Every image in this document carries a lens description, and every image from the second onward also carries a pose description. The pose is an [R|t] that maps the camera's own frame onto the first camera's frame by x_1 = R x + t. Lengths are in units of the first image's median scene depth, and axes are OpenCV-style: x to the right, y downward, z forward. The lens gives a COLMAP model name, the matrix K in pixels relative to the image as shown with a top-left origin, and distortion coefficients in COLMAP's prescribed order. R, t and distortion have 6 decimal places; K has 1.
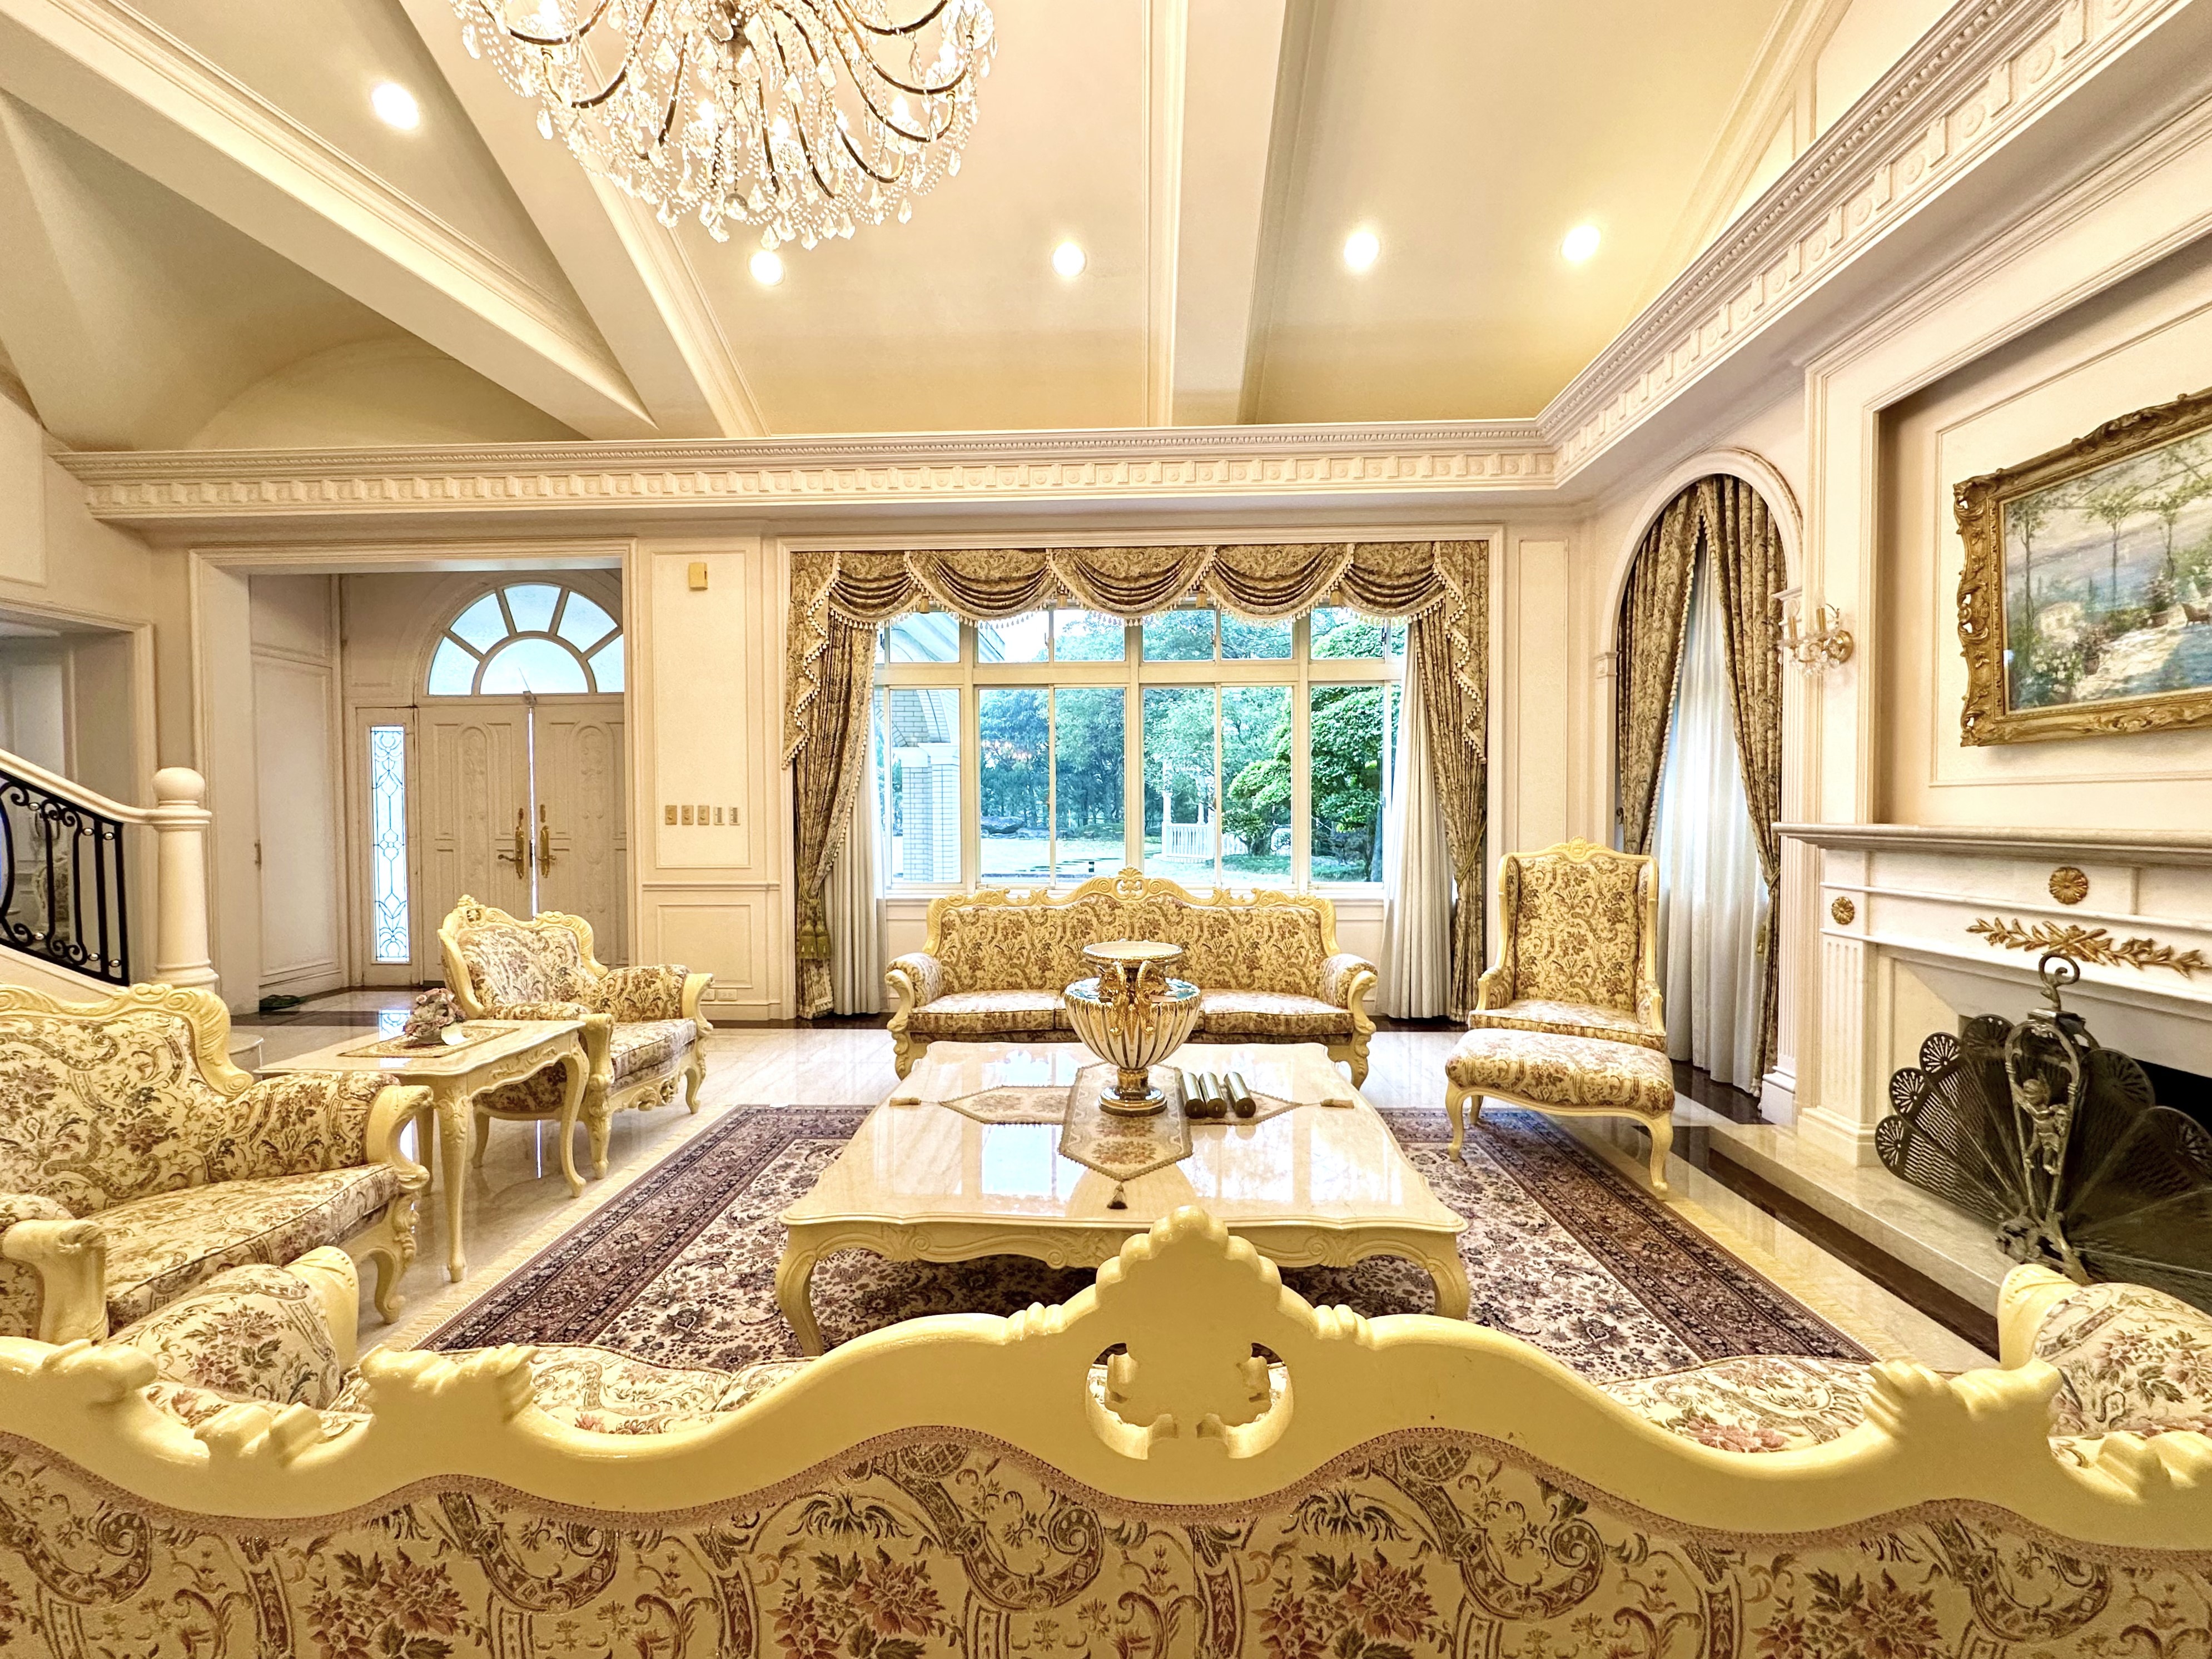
lens RADIAL K [[897.2, 0, 1106.0], [0, 897.2, 829.5], [0, 0, 1]] dist [-0.002769, 0.000706]
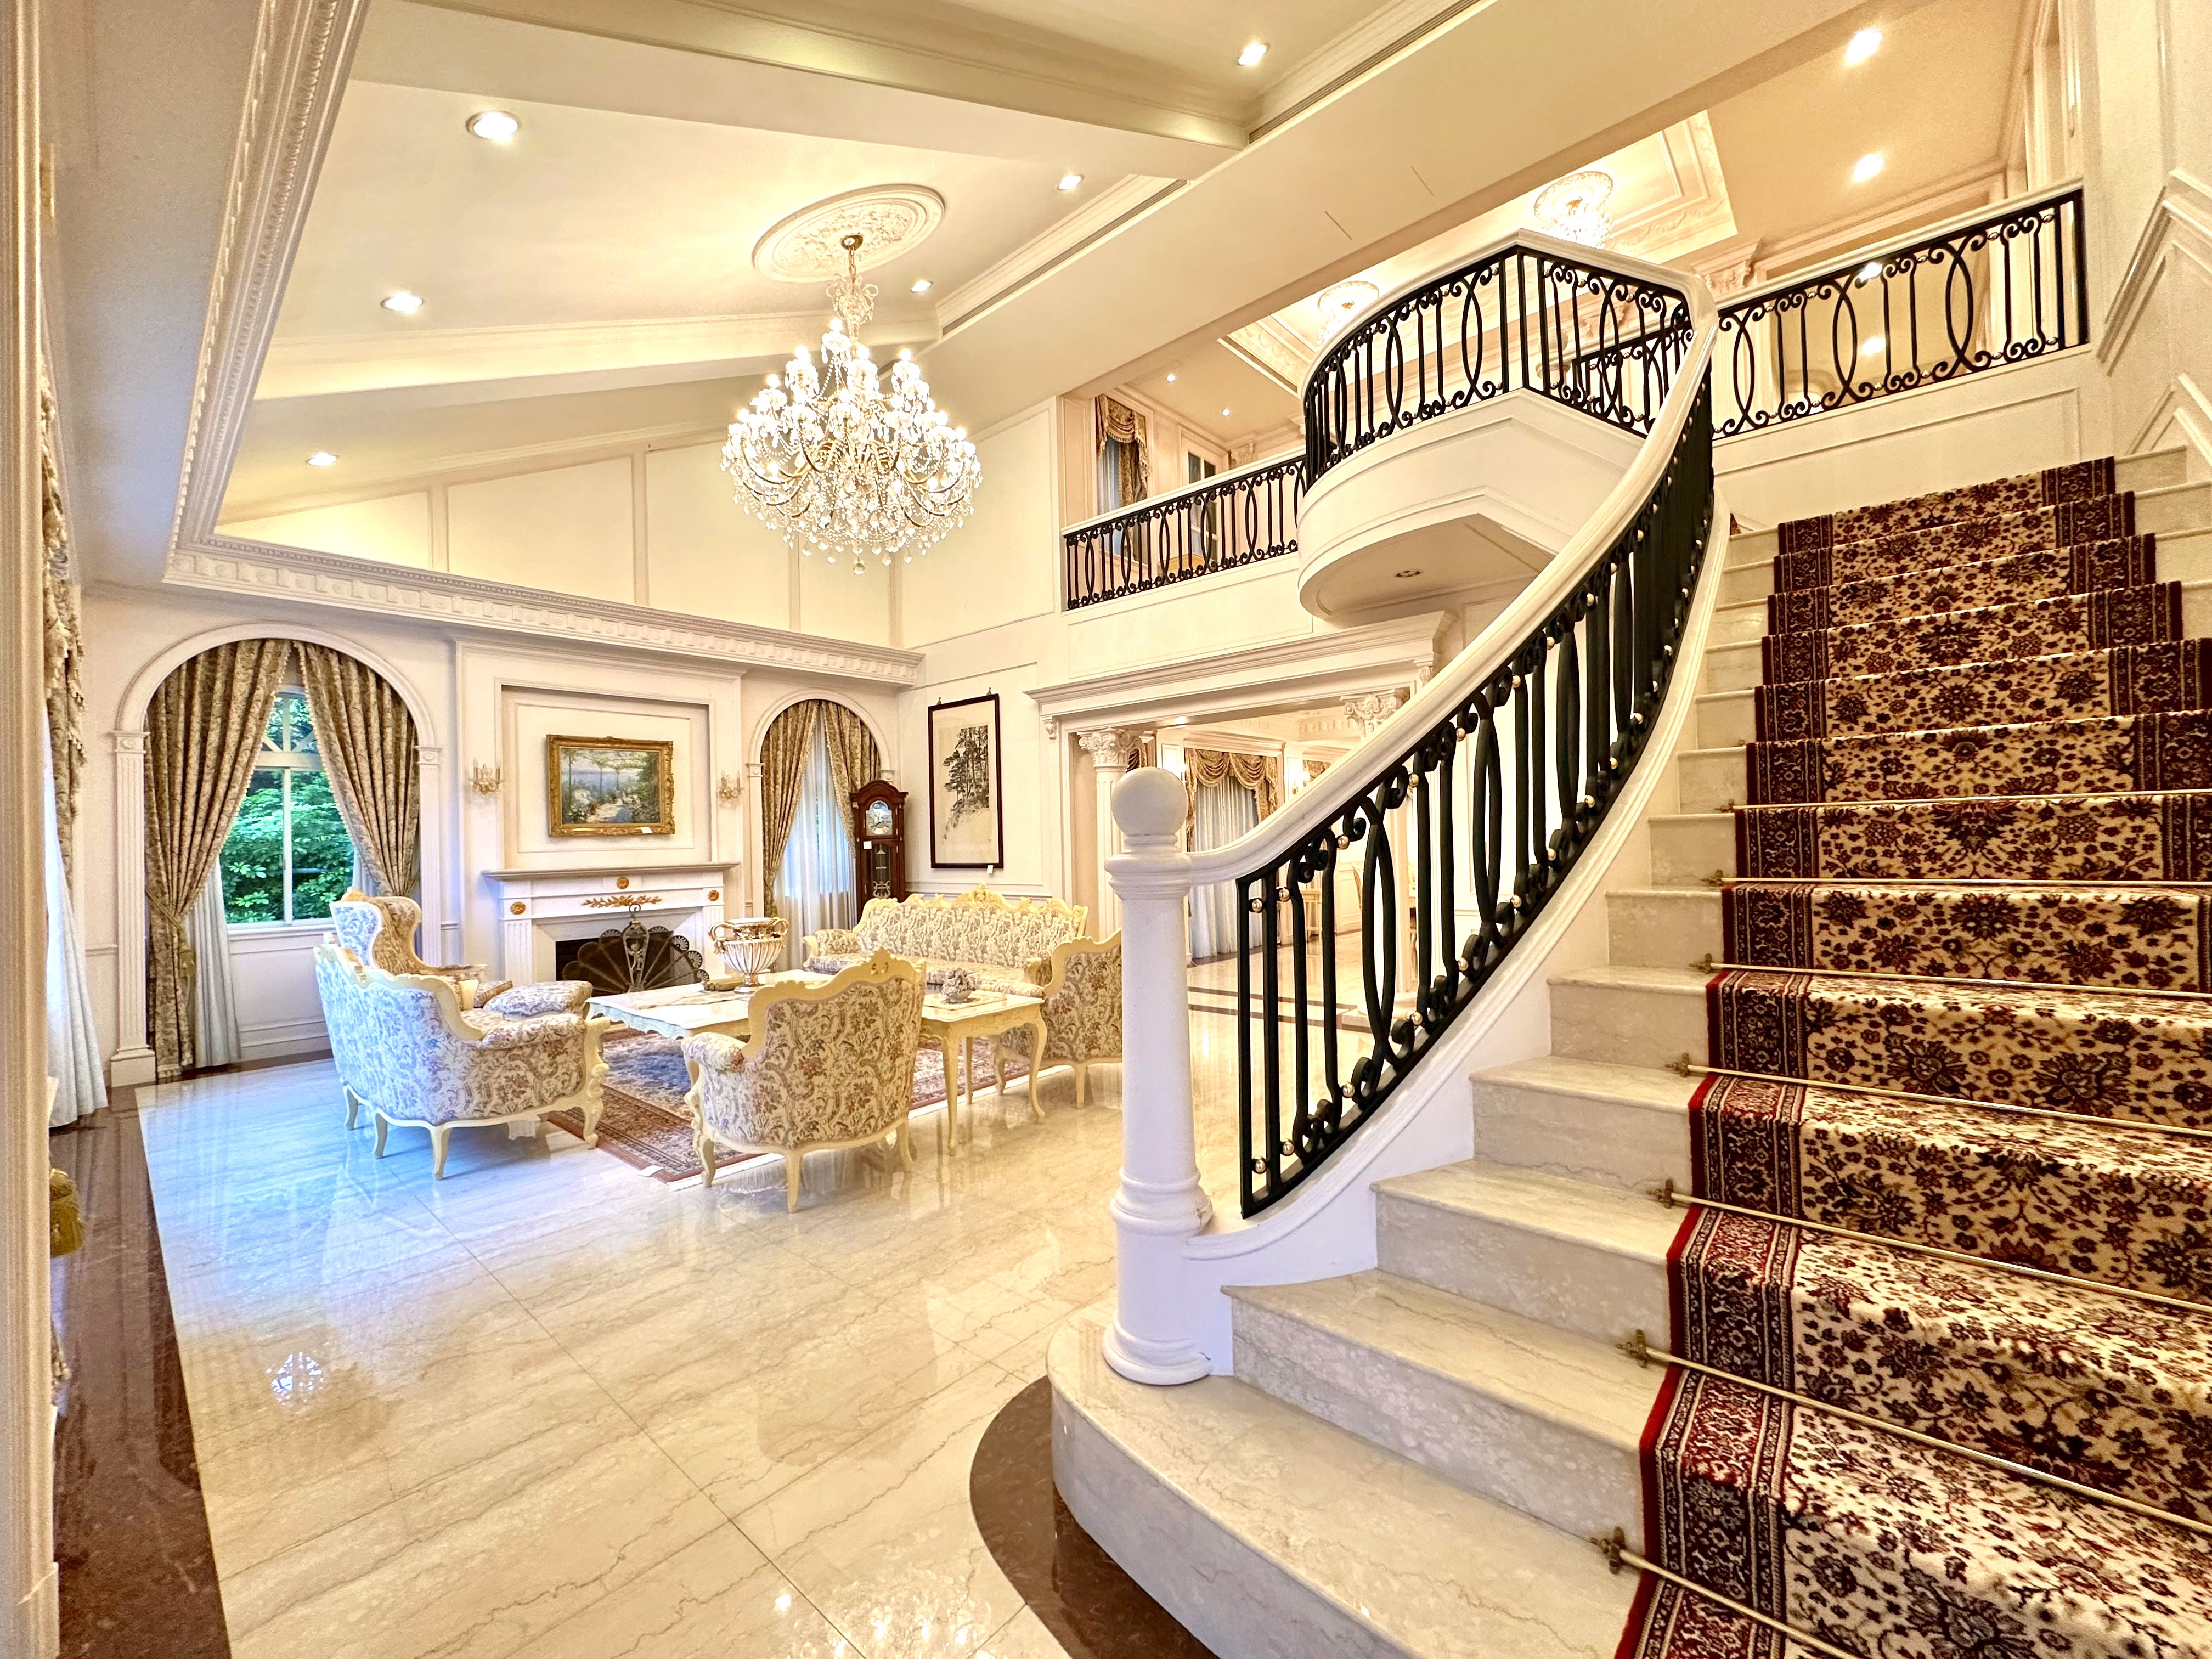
lens RADIAL K [[884.0, 0, 1106.0], [0, 884.0, 829.5], [0, 0, 1]] dist [-0.002193, -0.000118]
pose [[-0.775199, 0.031730, 0.630920, -1.219804], [0.043825, 0.999033, 0.003603, -0.034518], [-0.630195, 0.030444, -0.775840, 1.280491]]
